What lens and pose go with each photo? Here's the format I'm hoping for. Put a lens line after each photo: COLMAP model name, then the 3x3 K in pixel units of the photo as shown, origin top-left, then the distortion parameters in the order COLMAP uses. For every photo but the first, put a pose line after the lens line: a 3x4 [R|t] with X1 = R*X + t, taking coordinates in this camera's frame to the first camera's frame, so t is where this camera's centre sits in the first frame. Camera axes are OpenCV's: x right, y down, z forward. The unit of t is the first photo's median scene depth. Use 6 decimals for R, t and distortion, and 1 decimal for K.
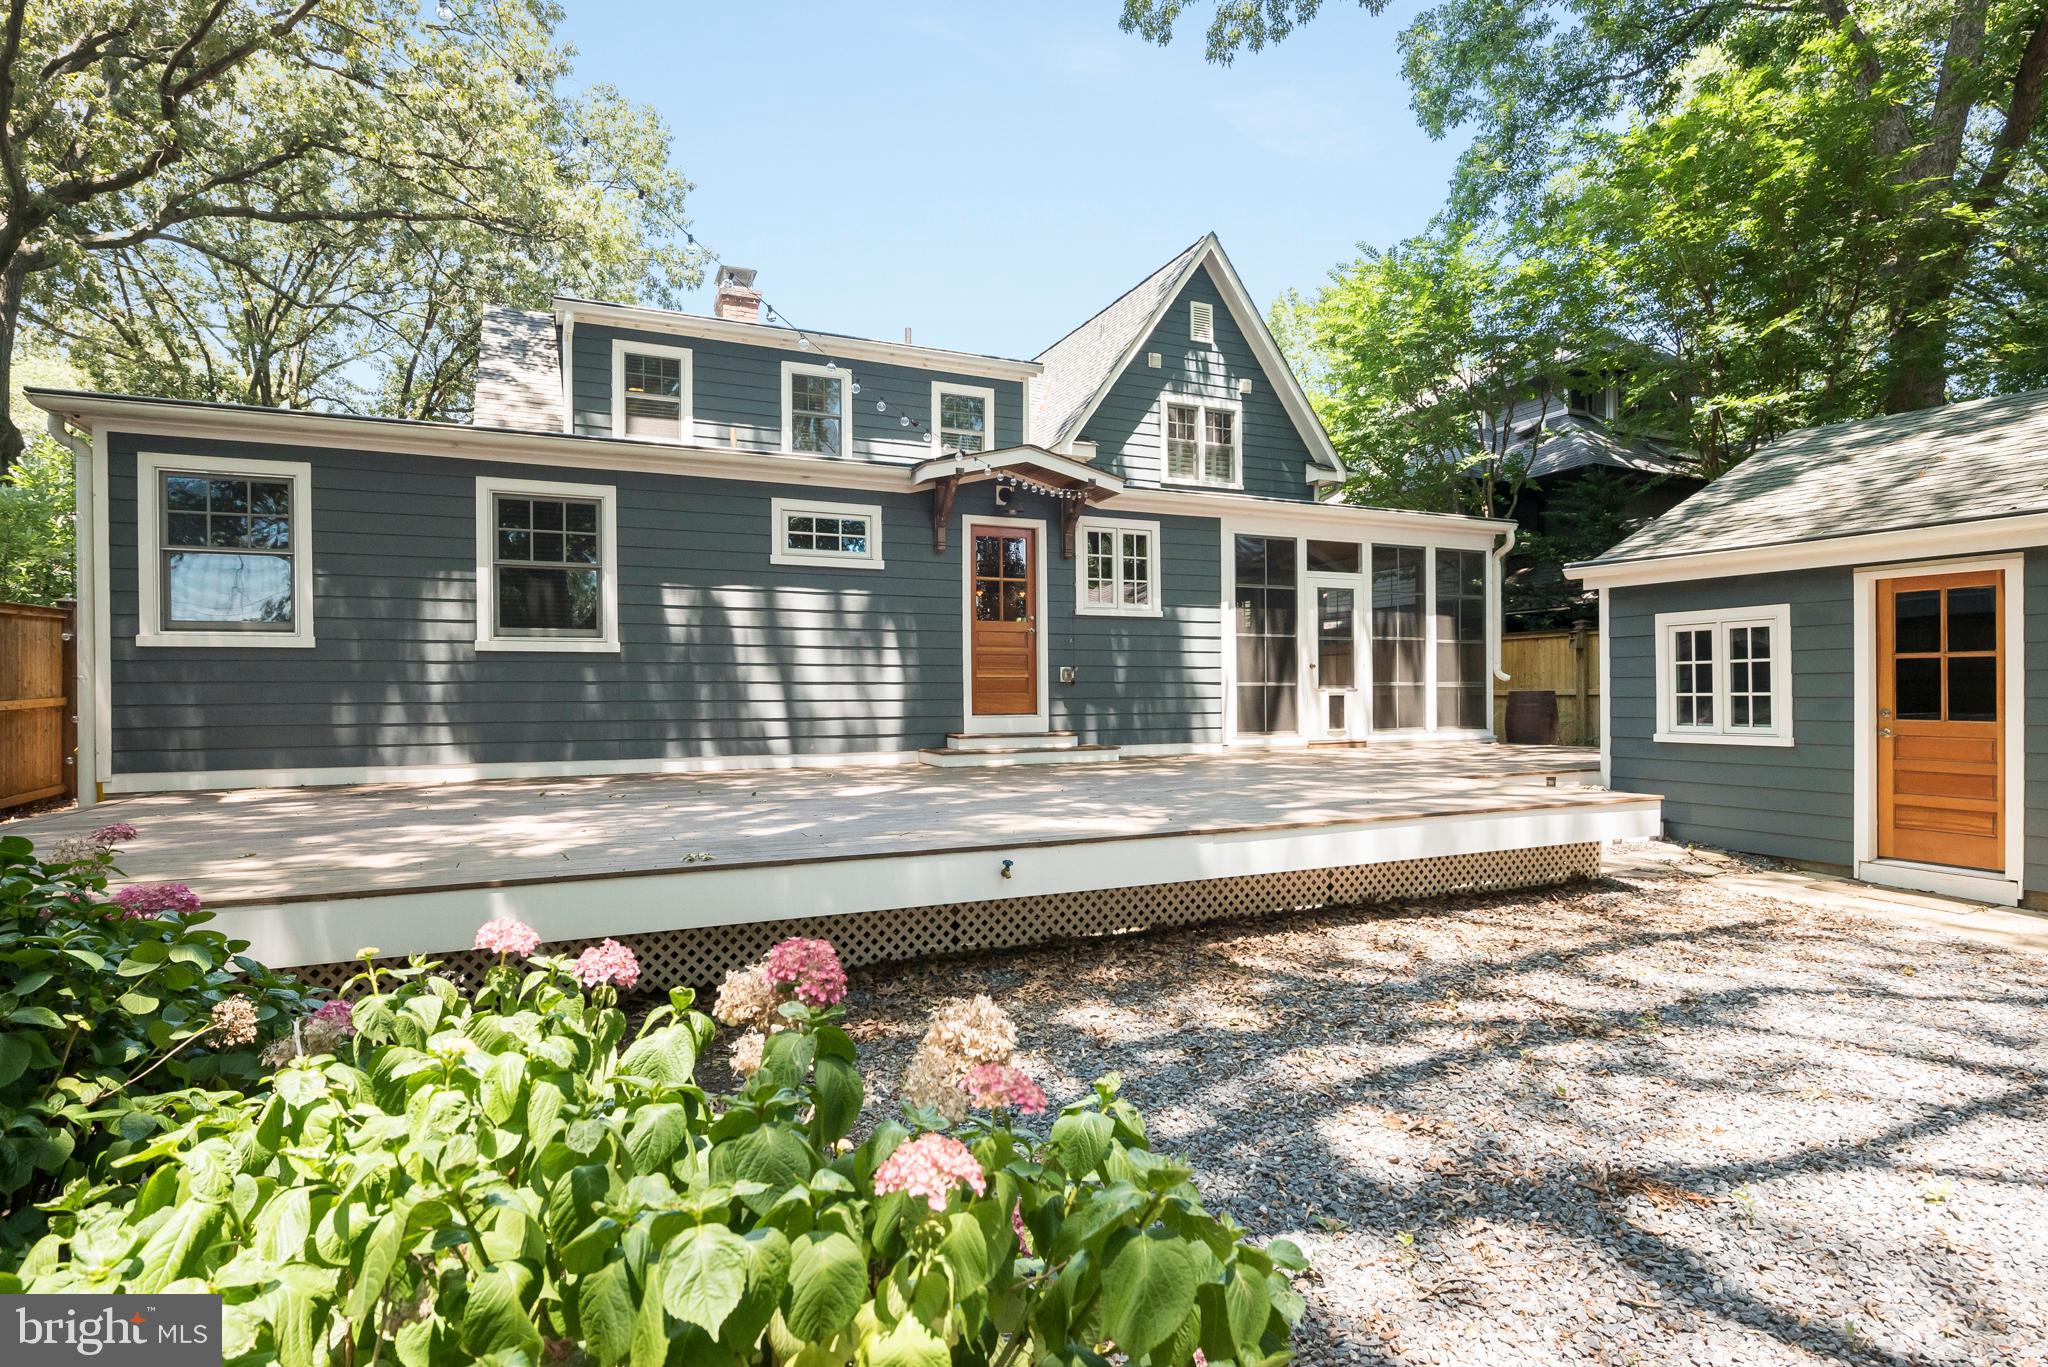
lens RADIAL K [[1041.6, 0, 1018.2], [0, 1041.6, 682.3], [0, 0, 1]] dist [0.003237, 0.000692]
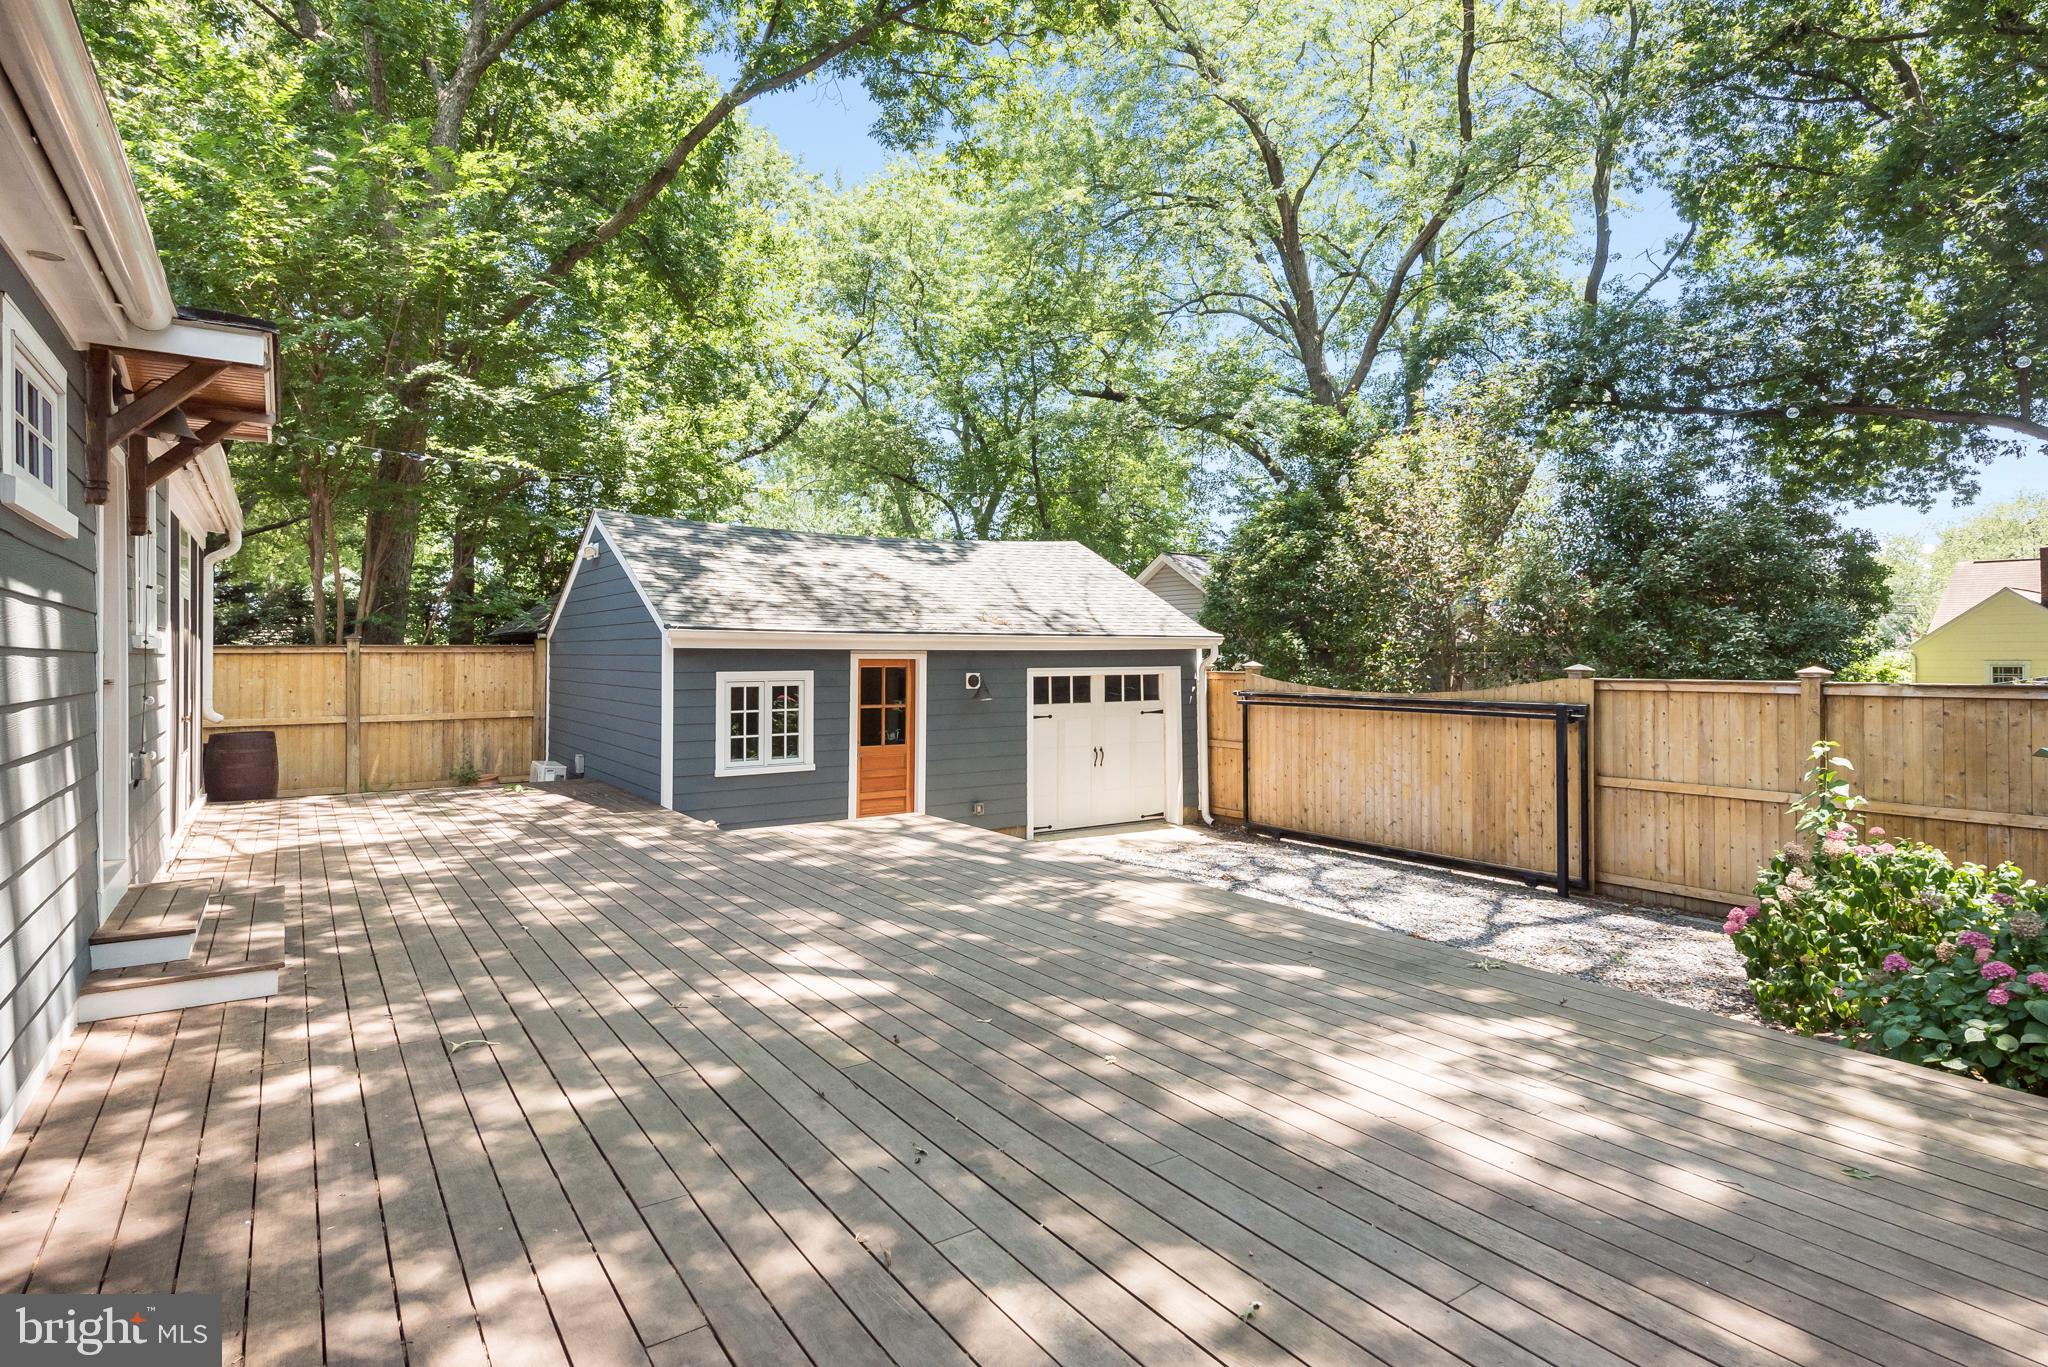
lens RADIAL K [[1083.3, 0, 1001.6], [0, 1083.3, 653.7], [0, 0, 1]] dist [0.017660, -0.000326]
pose [[-0.167607, 0.013191, 0.985766, -0.714660], [-0.001073, 0.999907, -0.013563, -0.072085], [-0.985853, -0.003331, -0.167578, 0.912182]]
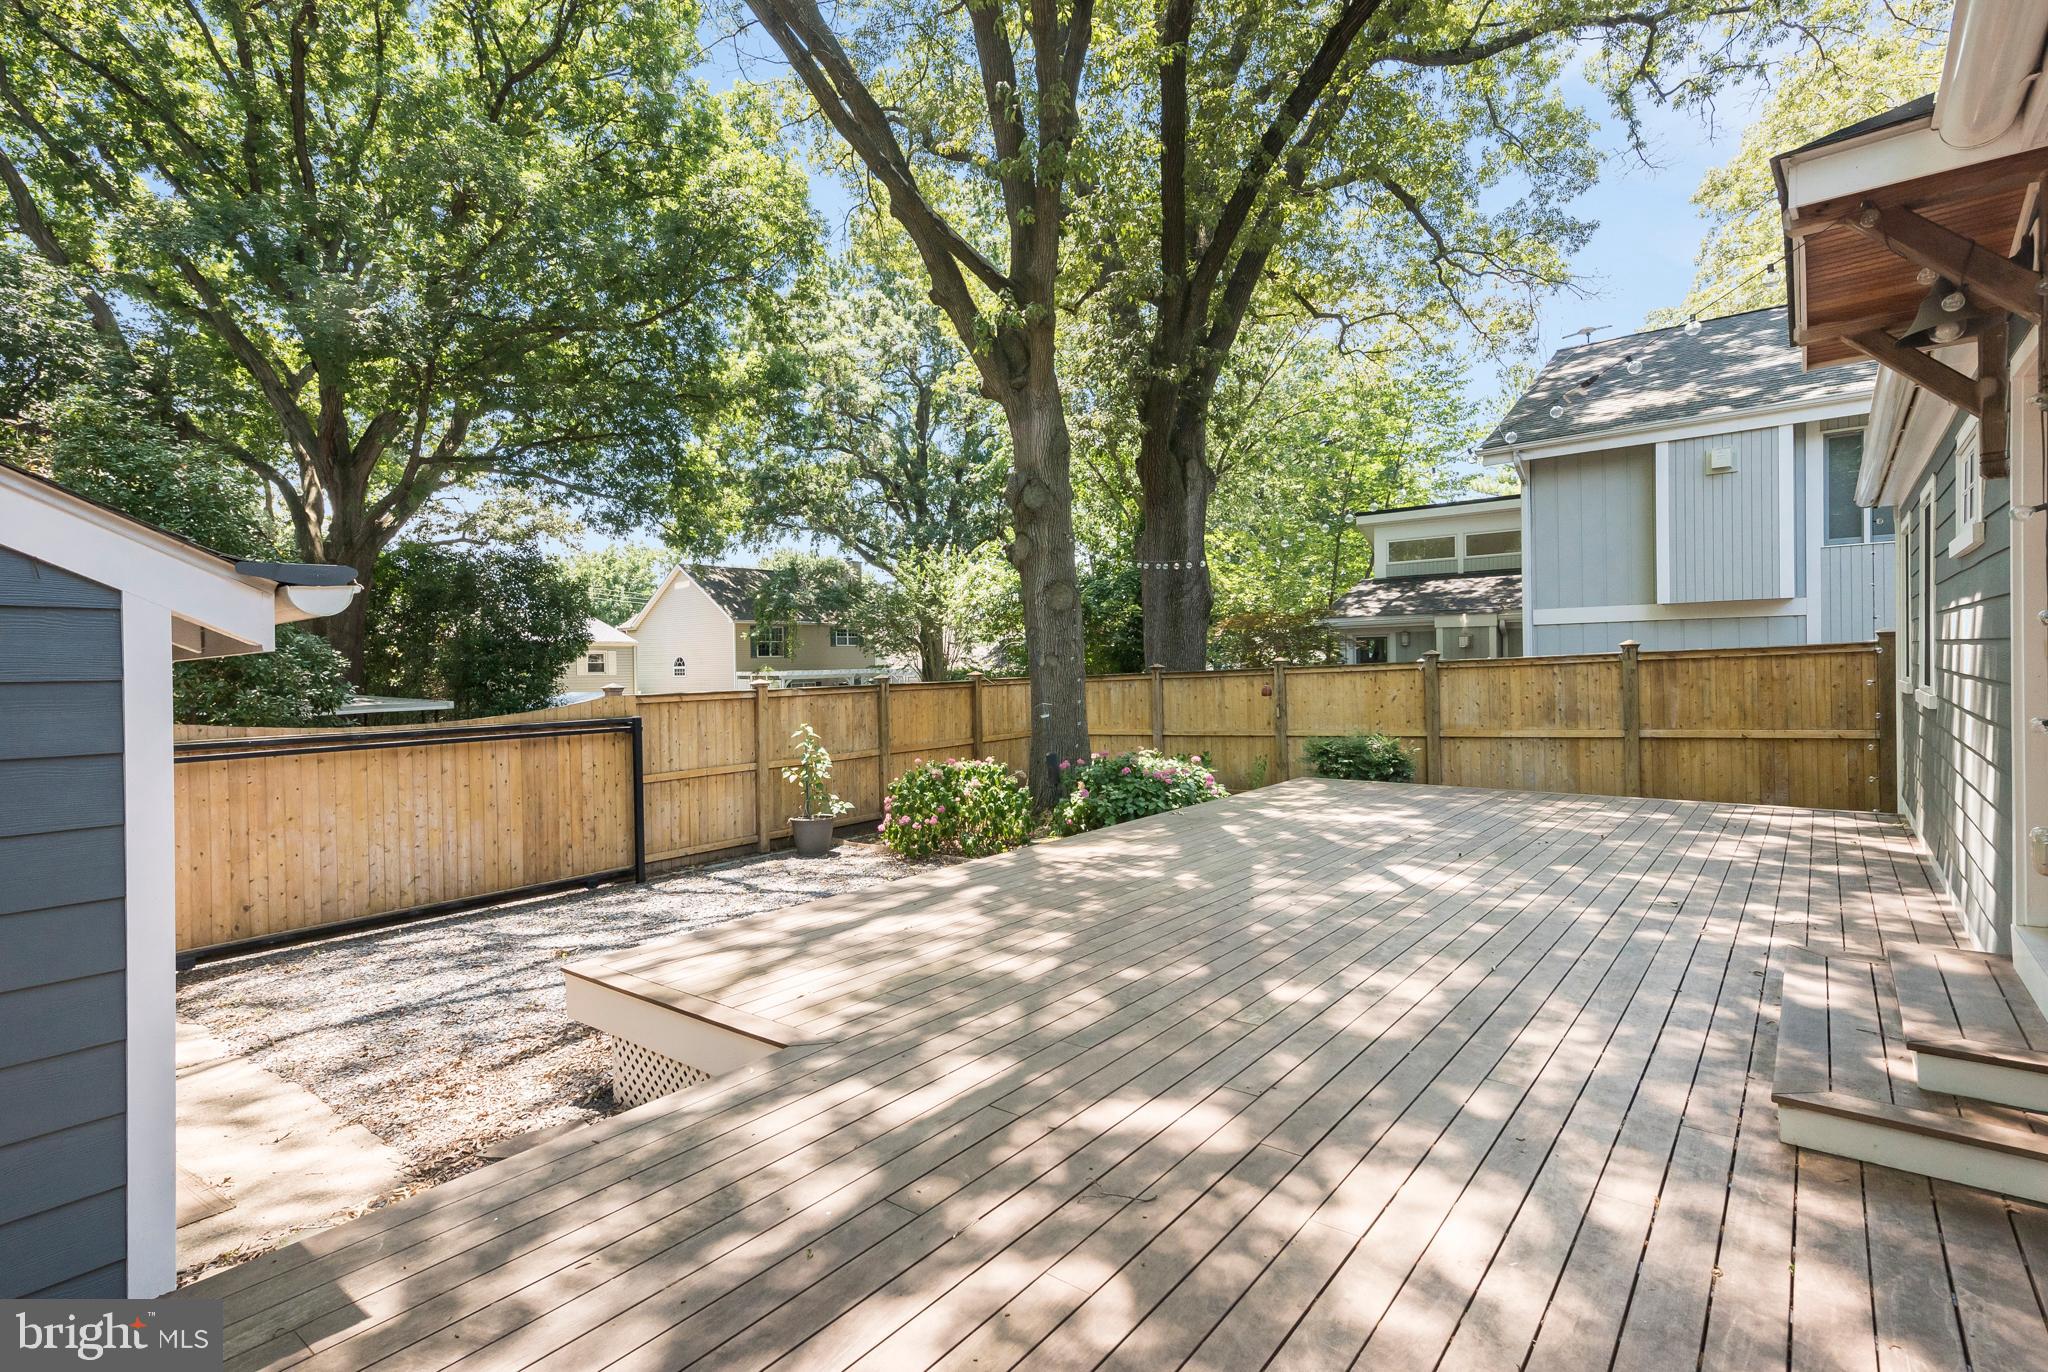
lens RADIAL K [[1041.6, 0, 1019.8], [0, 1041.6, 671.3], [0, 0, 1]] dist [0.003237, 0.000692]
pose [[-0.877078, 0.029662, -0.479432, 0.632134], [0.024784, 0.999557, 0.016503, -0.102616], [0.479709, 0.002592, -0.877424, 1.523192]]
